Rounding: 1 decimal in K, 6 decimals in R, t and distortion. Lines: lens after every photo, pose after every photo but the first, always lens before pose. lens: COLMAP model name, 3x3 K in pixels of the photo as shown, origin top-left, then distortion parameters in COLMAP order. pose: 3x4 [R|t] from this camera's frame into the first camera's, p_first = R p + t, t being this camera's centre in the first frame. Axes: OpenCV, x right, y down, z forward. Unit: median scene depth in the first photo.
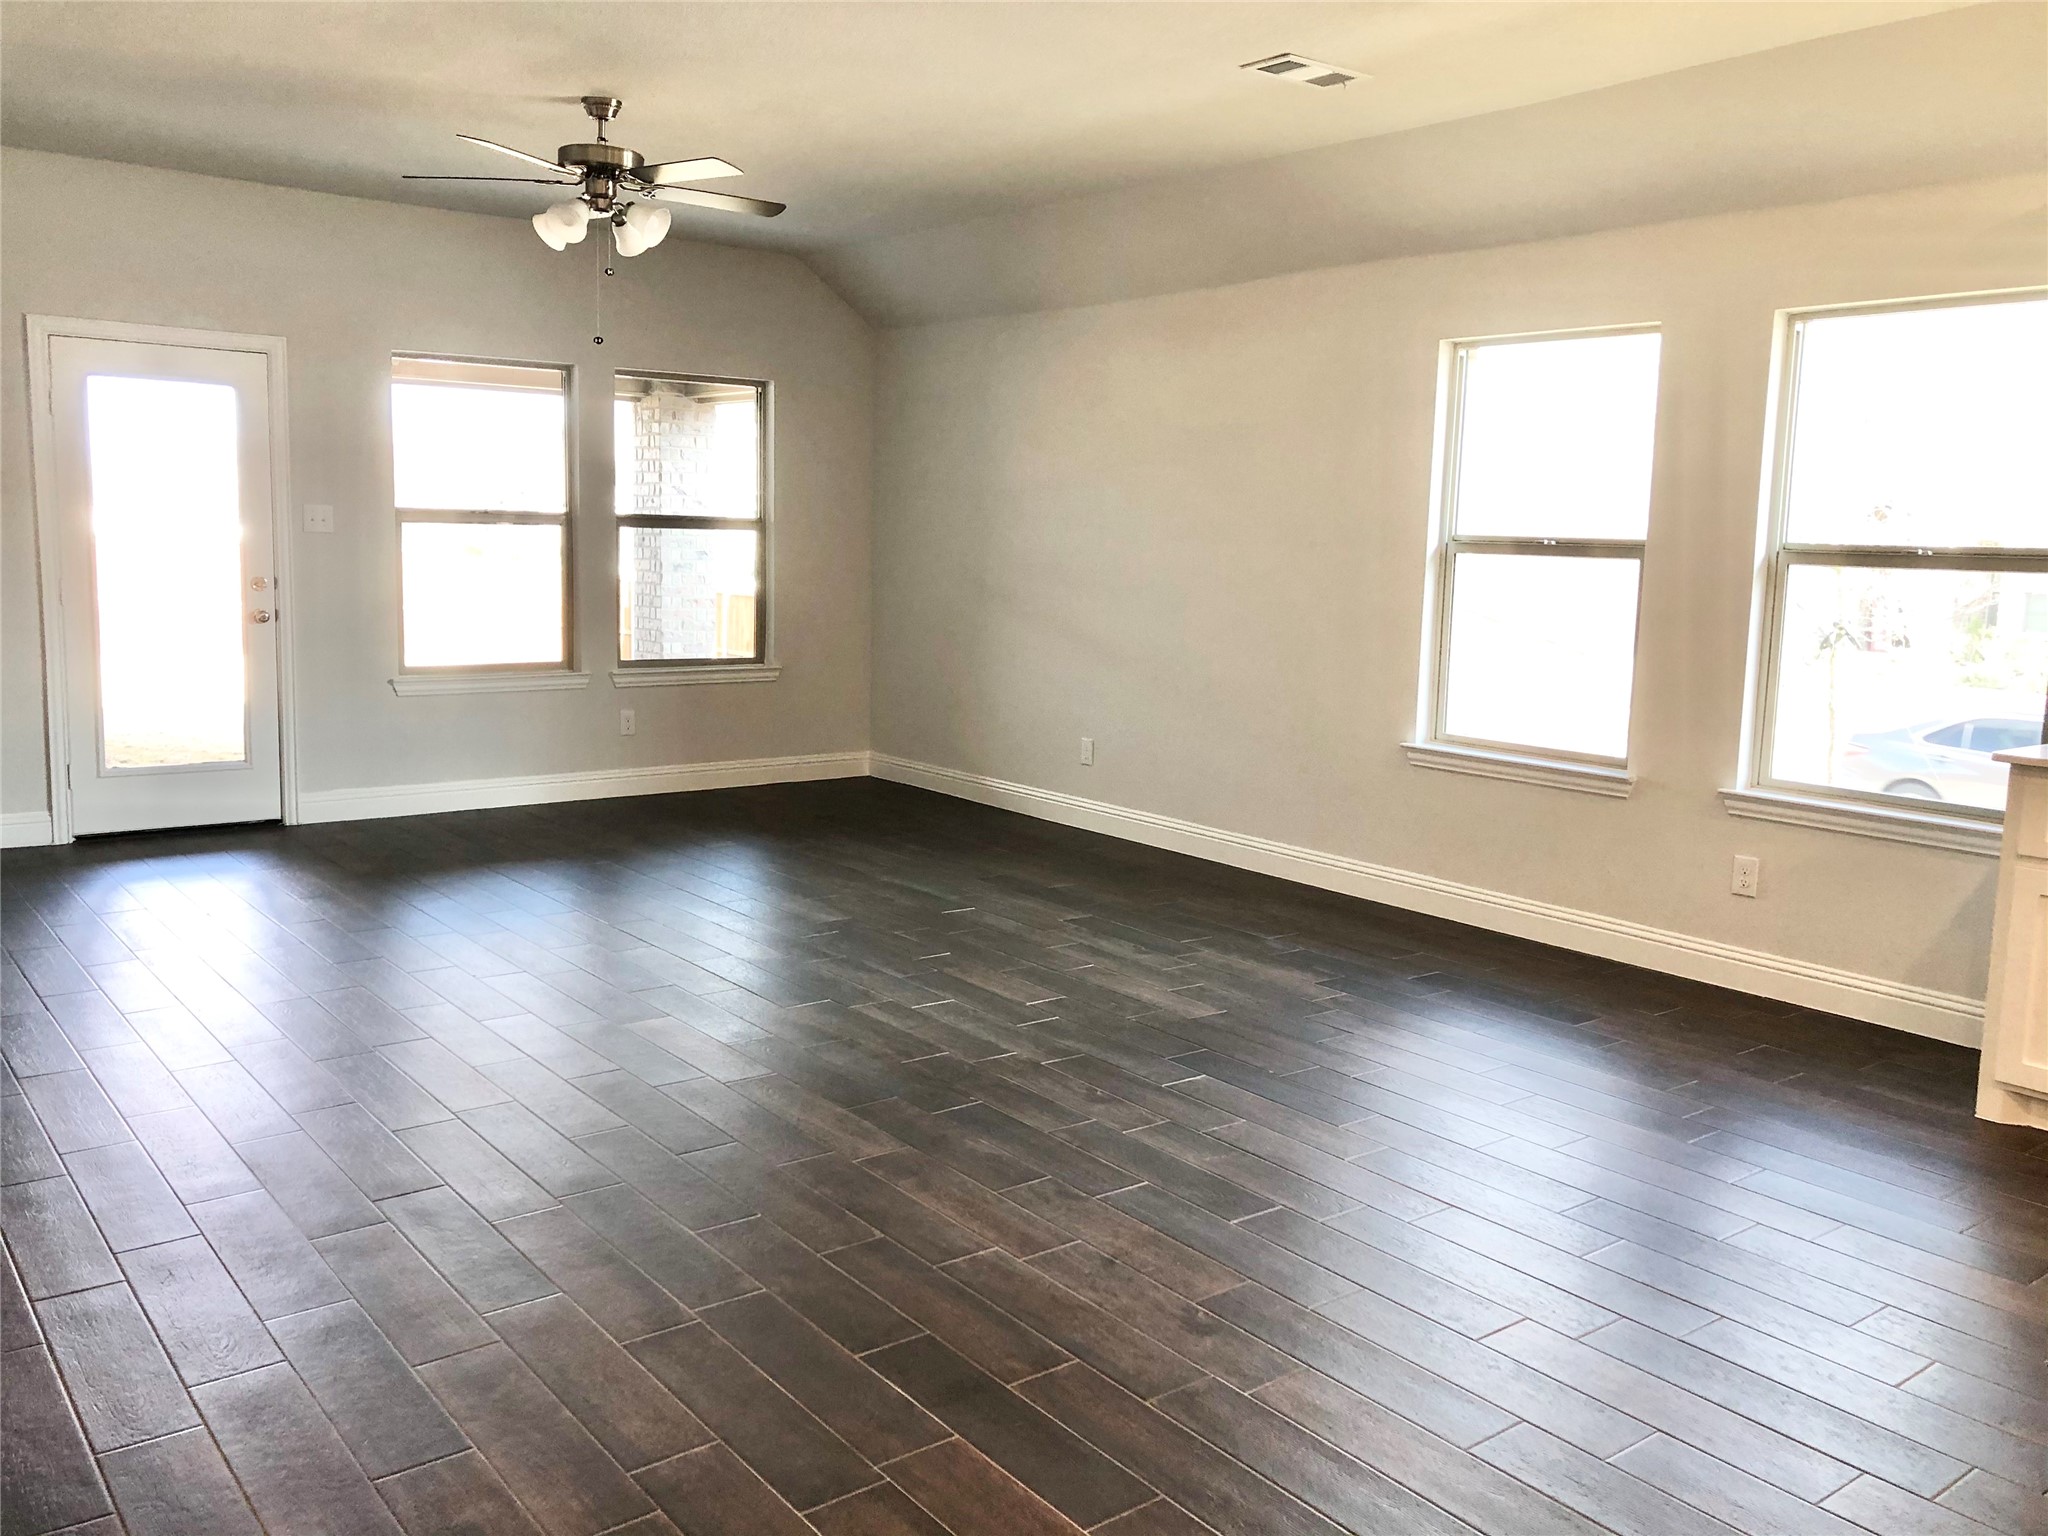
lens RADIAL K [[1686.1, 0, 1039.5], [0, 1686.1, 754.0], [0, 0, 1]] dist [0.062619, -0.079076]
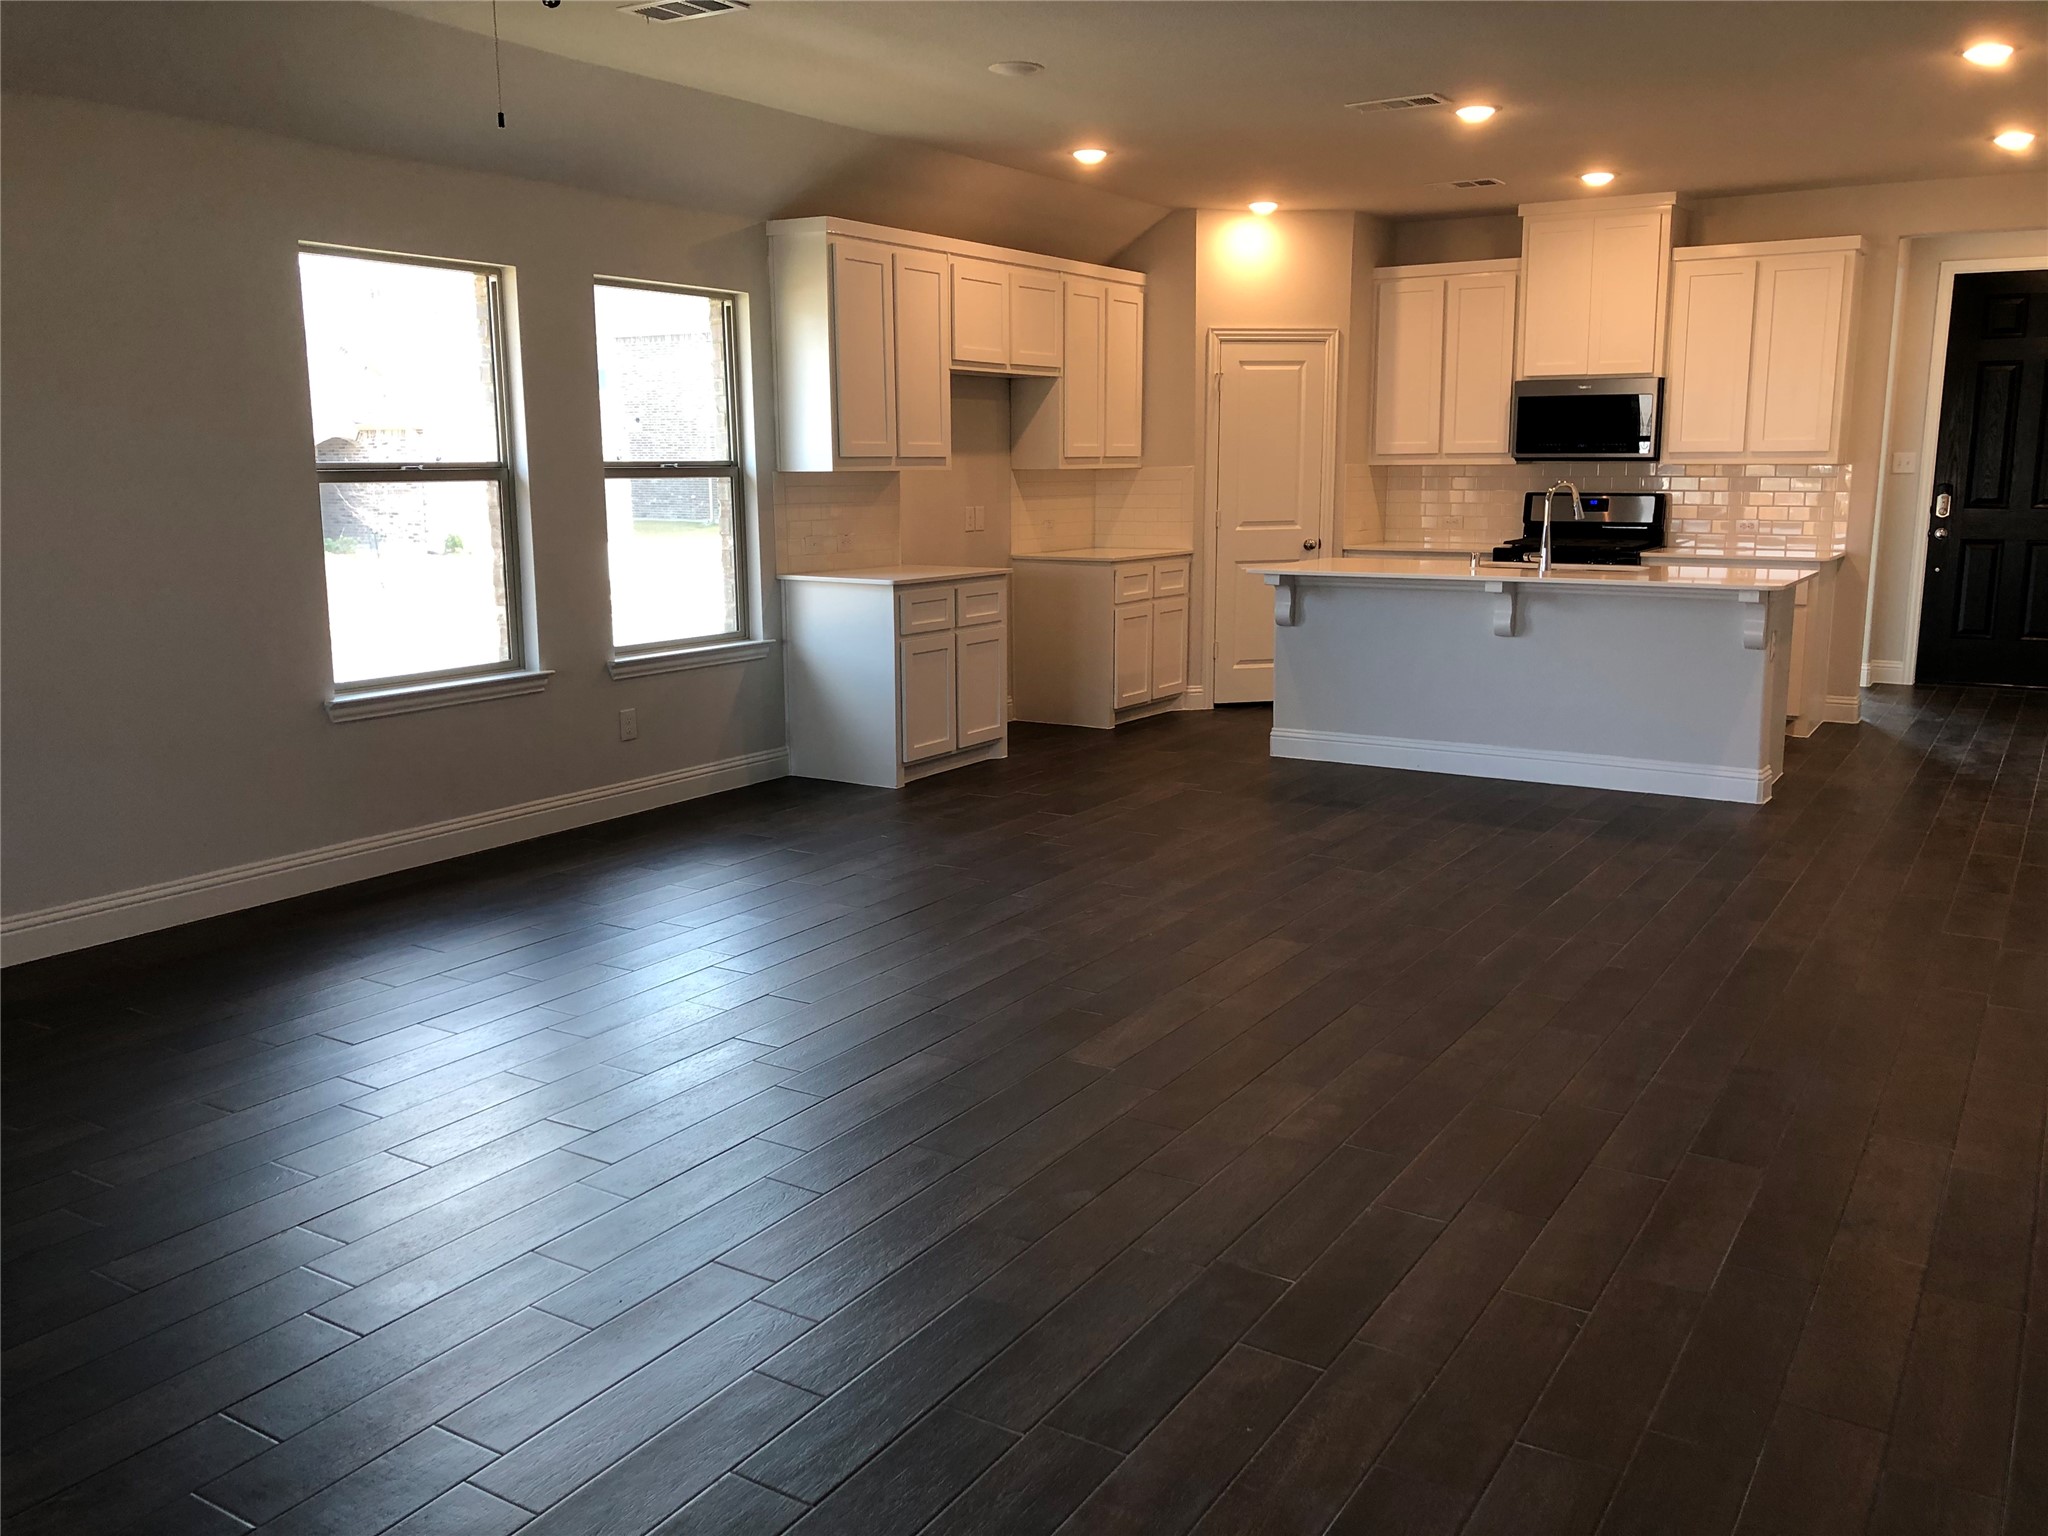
lens RADIAL K [[1686.1, 0, 1010.3], [0, 1686.1, 775.8], [0, 0, 1]] dist [0.062619, -0.079076]
pose [[-0.348364, -0.195229, 0.916803, -0.746983], [0.126614, 0.959306, 0.252391, -0.153260], [-0.928769, 0.204004, -0.309469, 0.987658]]
